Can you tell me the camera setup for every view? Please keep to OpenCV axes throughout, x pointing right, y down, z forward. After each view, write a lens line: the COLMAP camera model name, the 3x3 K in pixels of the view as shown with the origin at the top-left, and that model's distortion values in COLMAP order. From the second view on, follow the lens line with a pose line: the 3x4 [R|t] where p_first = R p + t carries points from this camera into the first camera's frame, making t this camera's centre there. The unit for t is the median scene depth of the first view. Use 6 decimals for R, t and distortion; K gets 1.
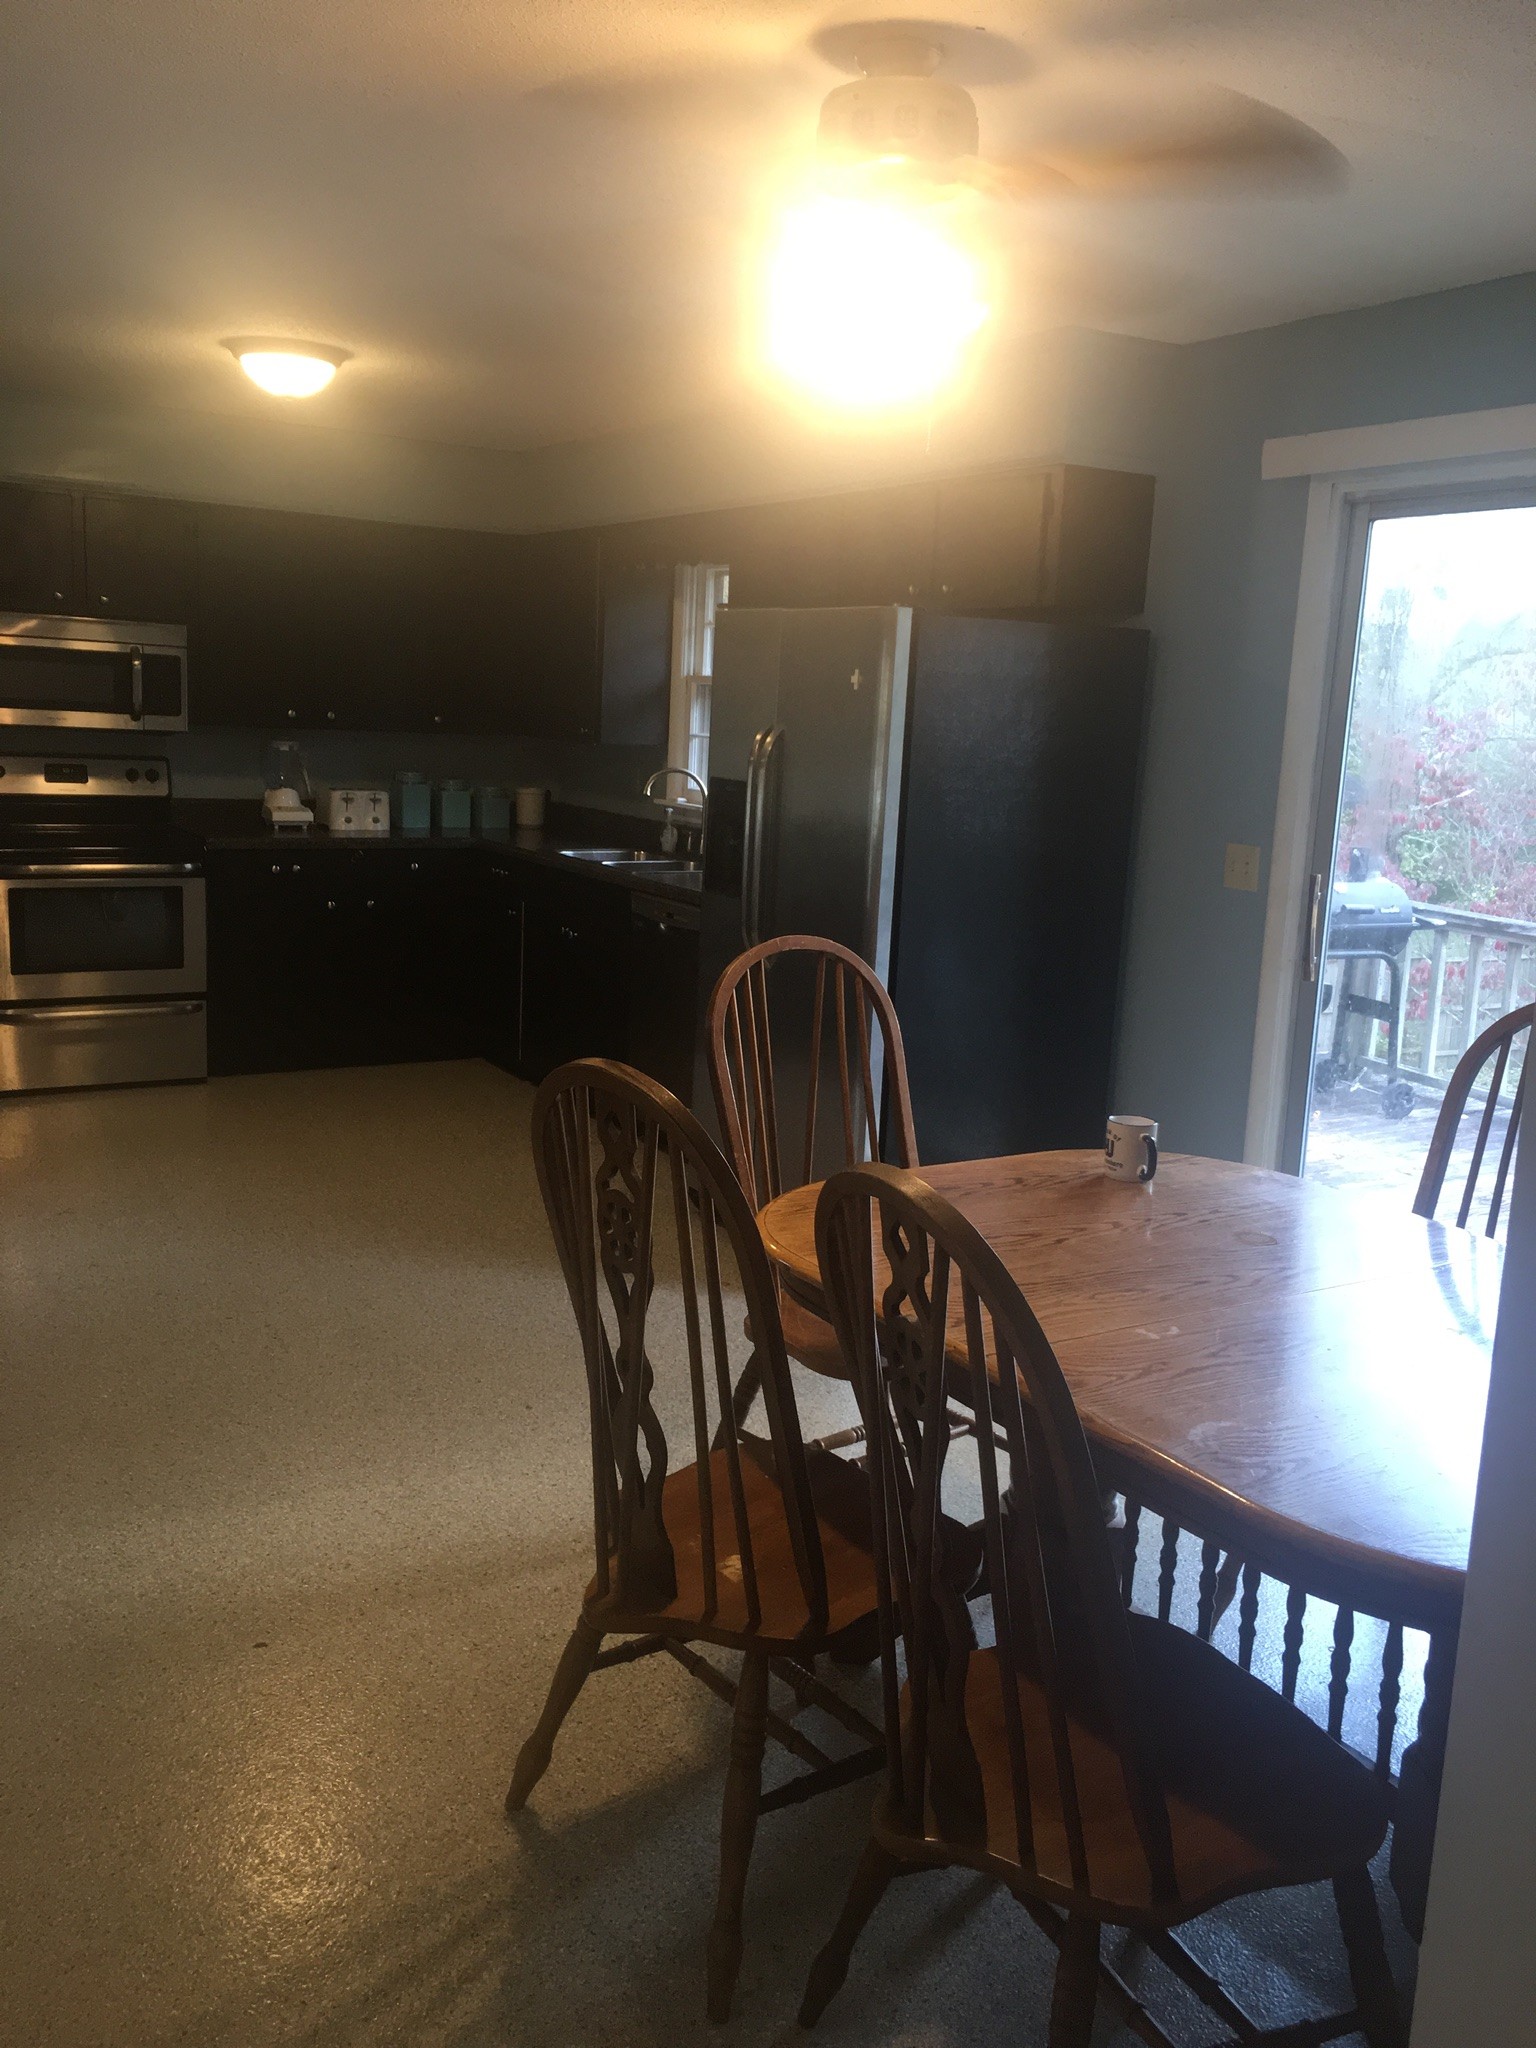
lens RADIAL K [[1731.5, 0, 771.4], [0, 1731.5, 1012.1], [0, 0, 1]] dist [0.079611, -0.082195]
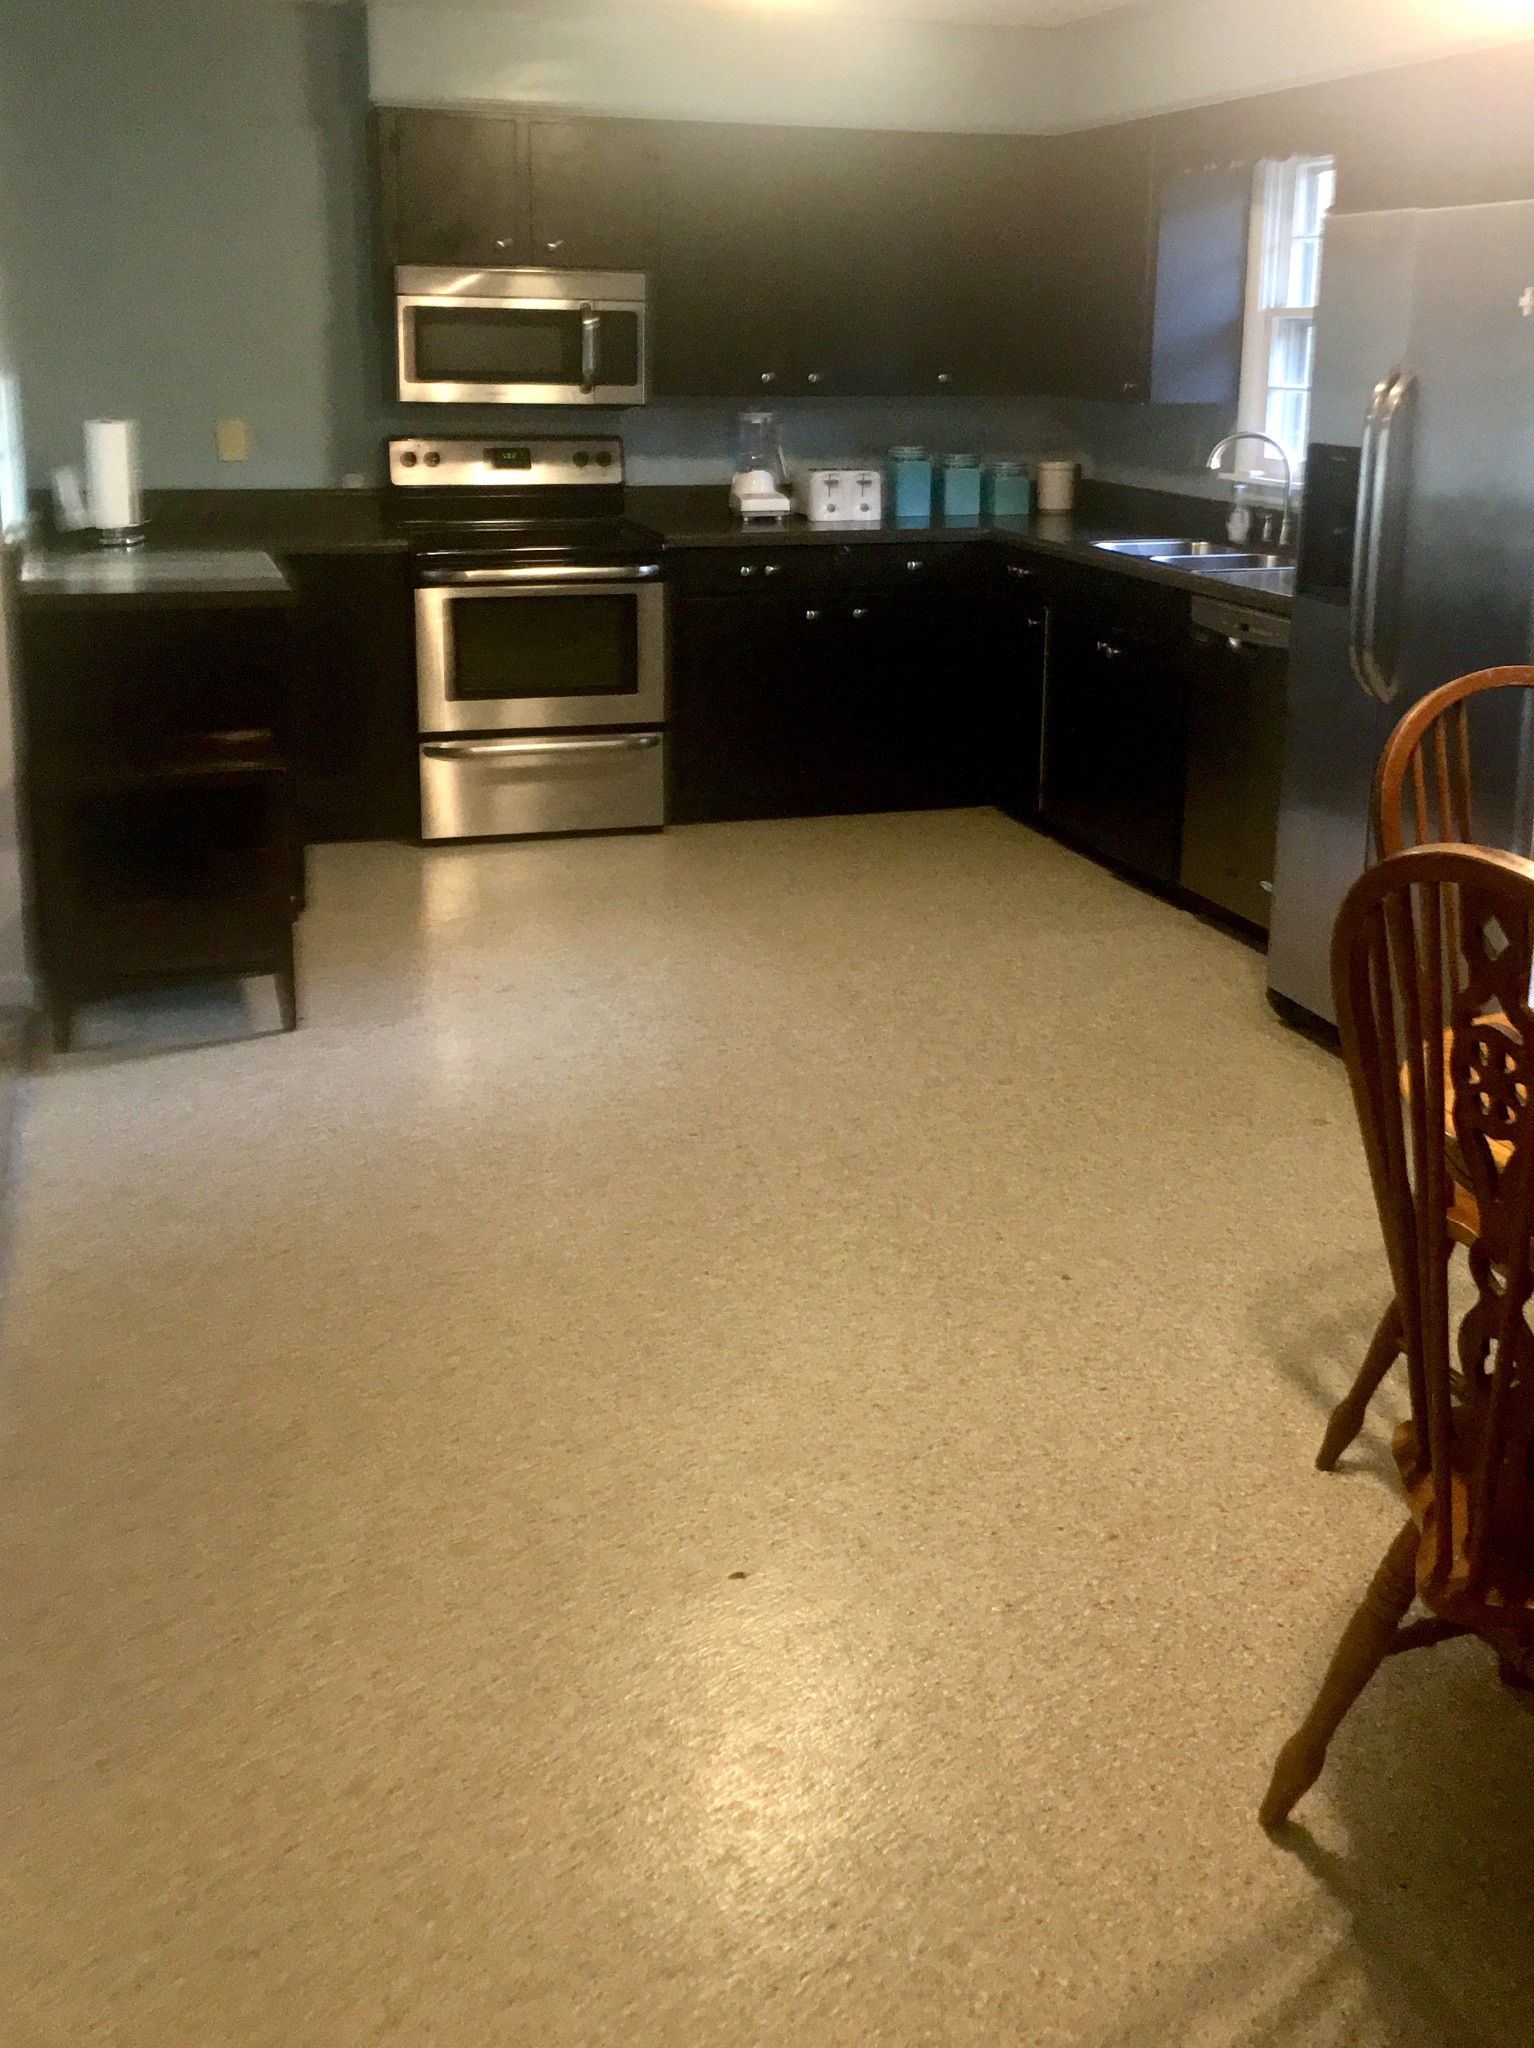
lens RADIAL K [[2132.1, 0, 834.8], [0, 2132.1, 822.4], [0, 0, 1]] dist [0.041276, -0.001491]
pose [[0.973417, 0.017886, -0.228340, -0.015375], [-0.008739, 0.999121, 0.041009, -0.006264], [0.228872, -0.037923, 0.972717, 0.038793]]
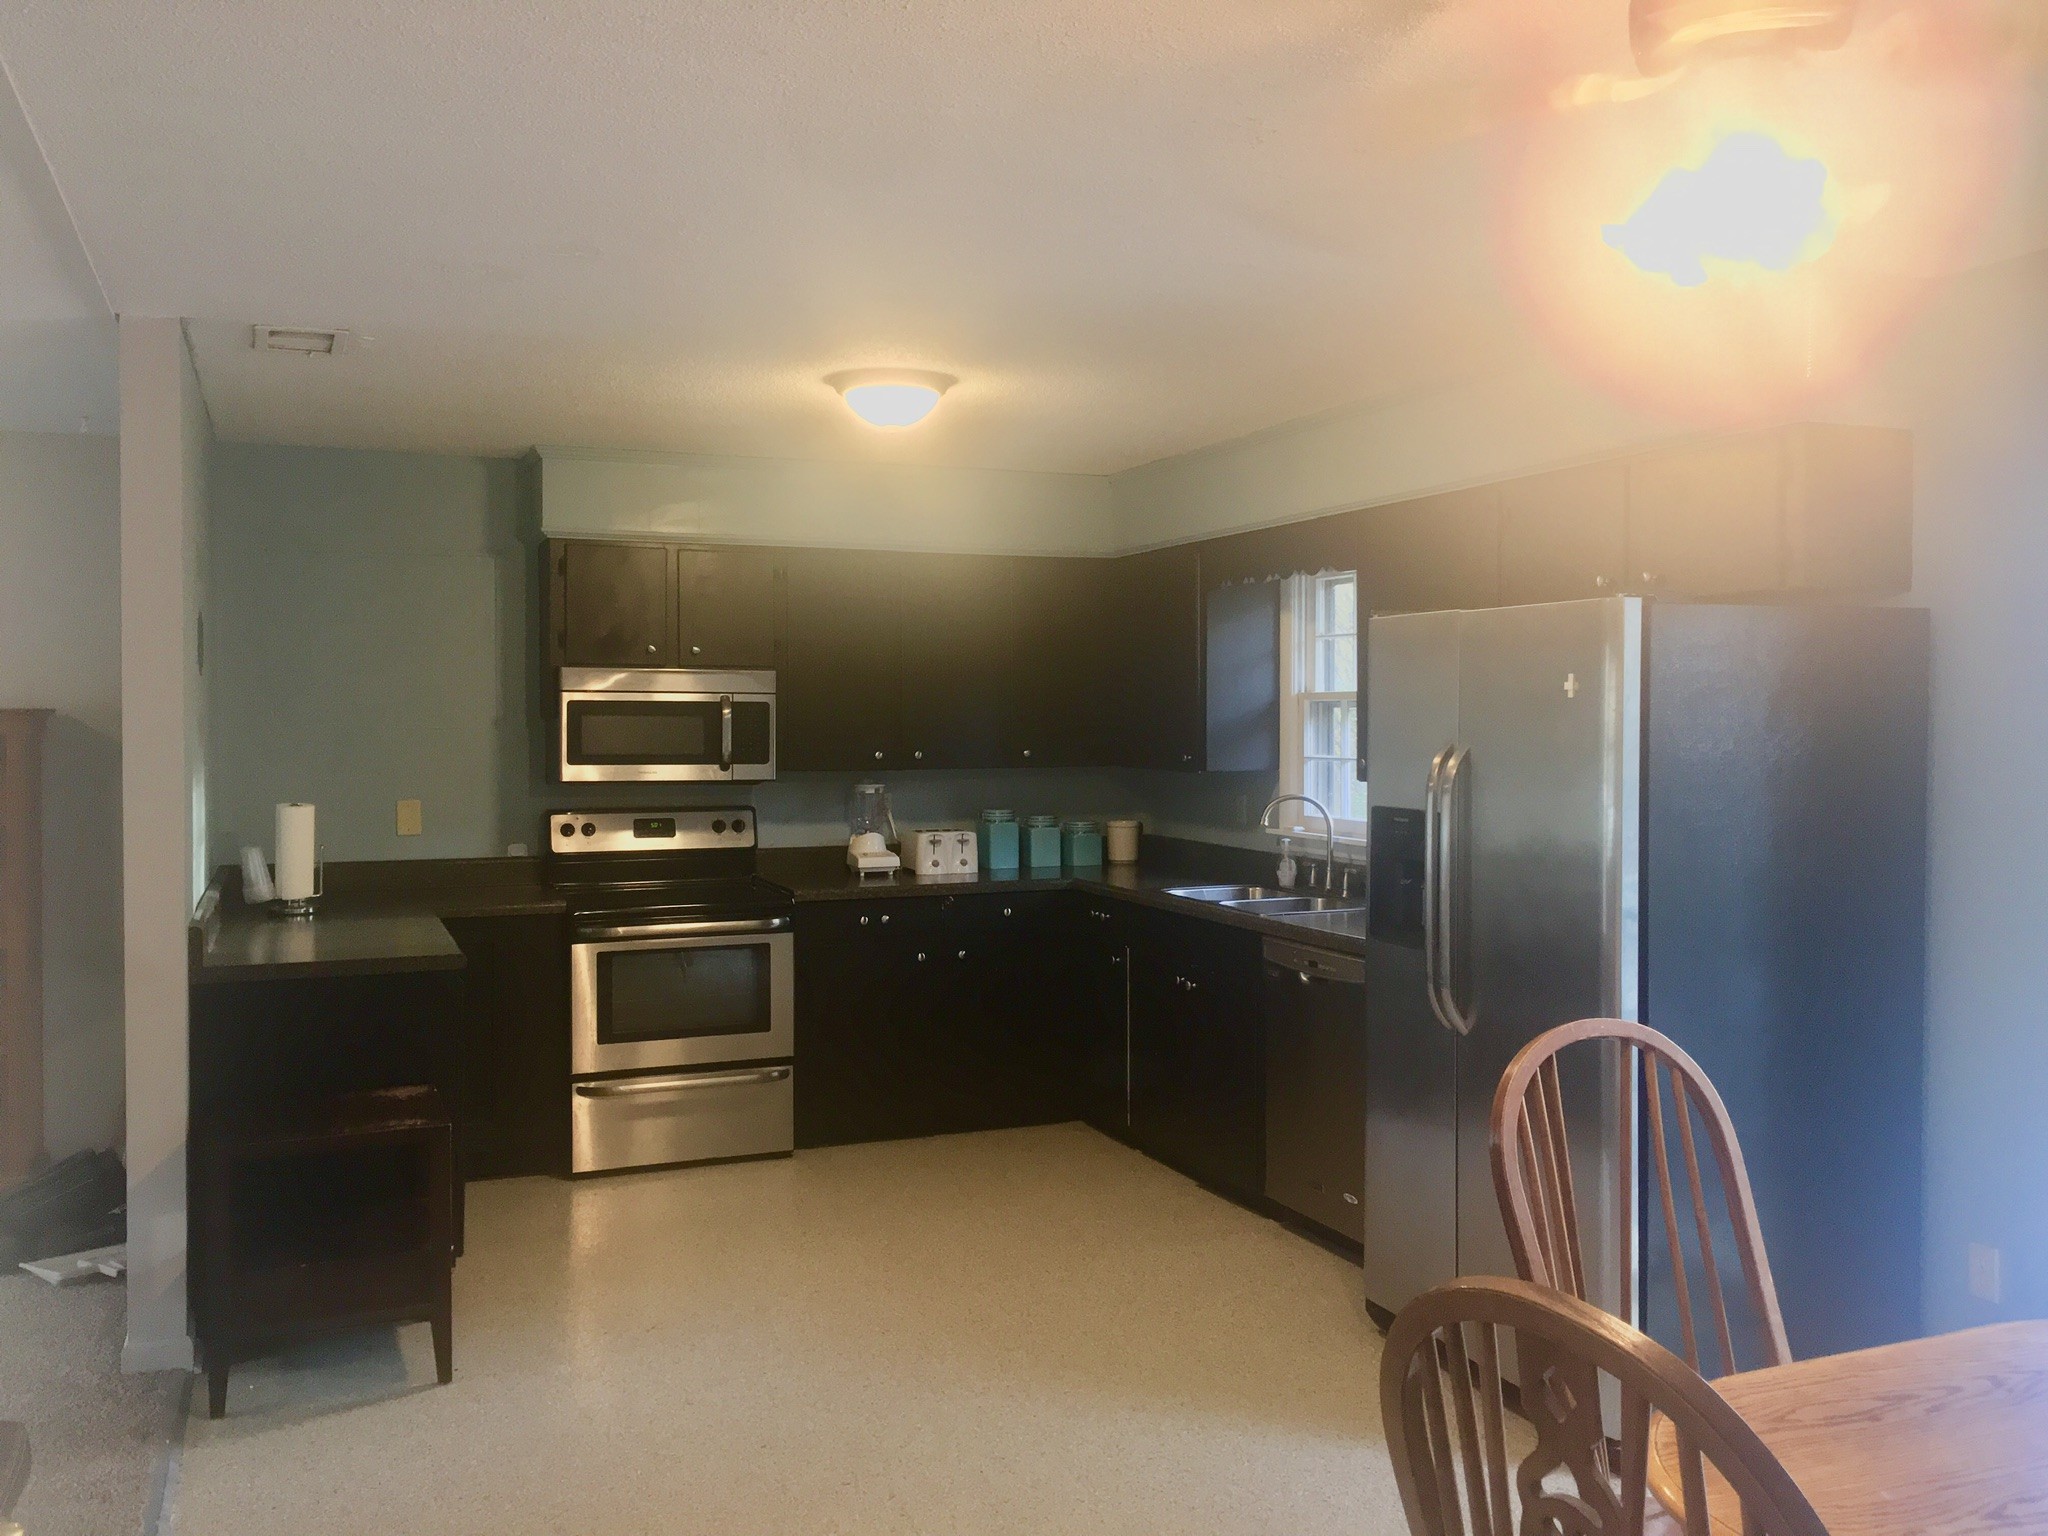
lens RADIAL K [[1731.5, 0, 1024.0], [0, 1731.5, 768.0], [0, 0, 1]] dist [0.079611, -0.082195]
pose [[0.986857, -0.042920, -0.155794, -0.052718], [0.018940, 0.988160, -0.152254, -0.019911], [0.160484, 0.147302, 0.975985, 0.097116]]
